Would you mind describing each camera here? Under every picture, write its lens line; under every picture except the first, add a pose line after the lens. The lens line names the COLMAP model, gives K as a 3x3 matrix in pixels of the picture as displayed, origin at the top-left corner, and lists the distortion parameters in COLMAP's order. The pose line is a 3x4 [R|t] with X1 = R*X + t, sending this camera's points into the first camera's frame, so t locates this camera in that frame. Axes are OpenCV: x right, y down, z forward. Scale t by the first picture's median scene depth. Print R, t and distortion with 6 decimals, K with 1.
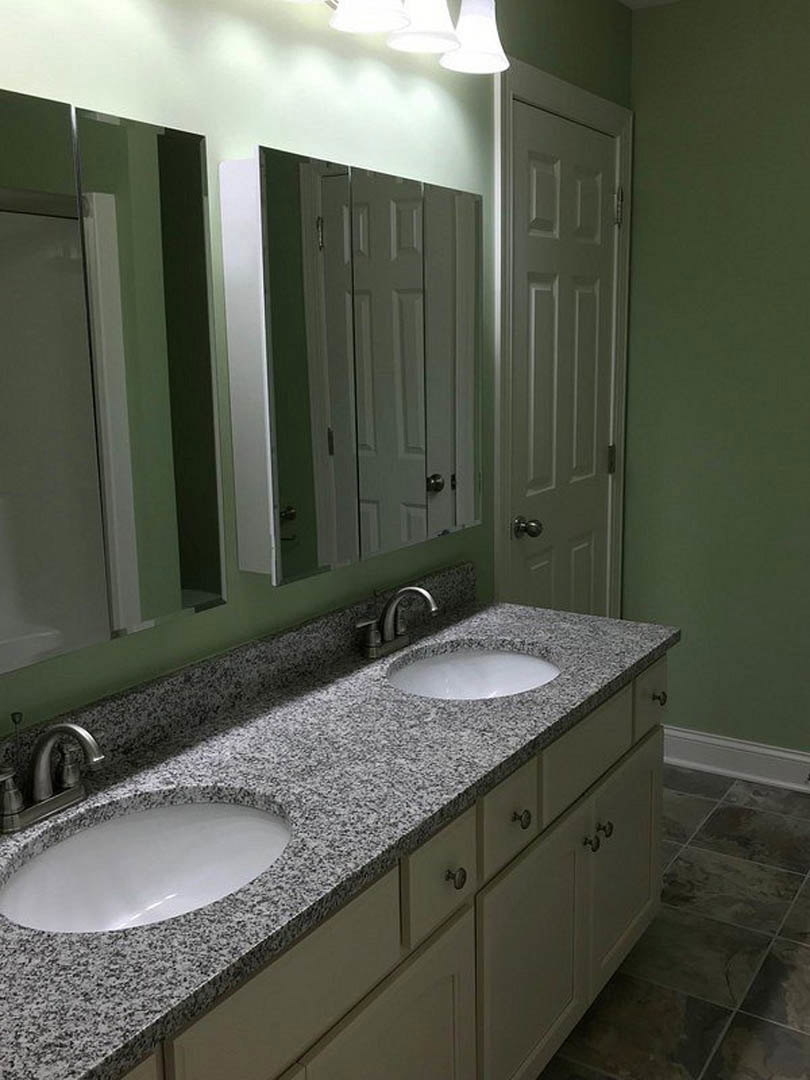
lens RADIAL K [[997.5, 0, 405.0], [0, 997.5, 540.0], [0, 0, 1]] dist [-0.004229, -0.010503]
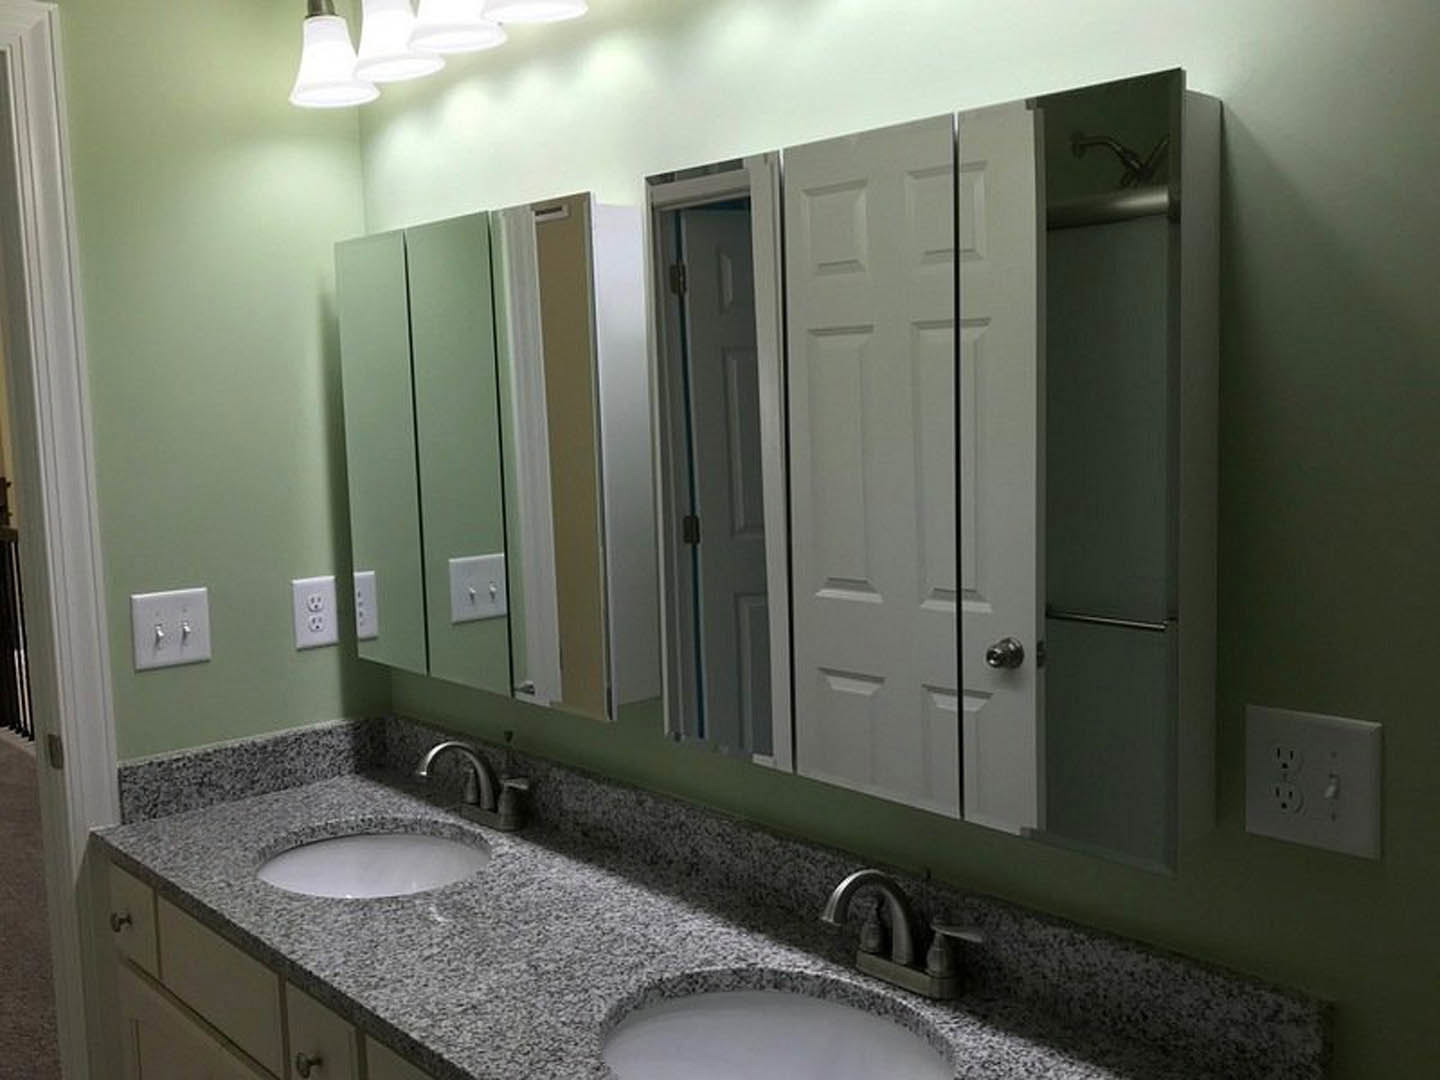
lens RADIAL K [[1379.2, 0, 720.0], [0, 1379.2, 540.0], [0, 0, 1]] dist [0.099175, -0.278361]
pose [[-0.249268, 0.136631, -0.958748, 0.920605], [-0.152506, 0.972107, 0.178185, -0.318929], [0.956351, 0.190631, -0.221478, 1.339362]]
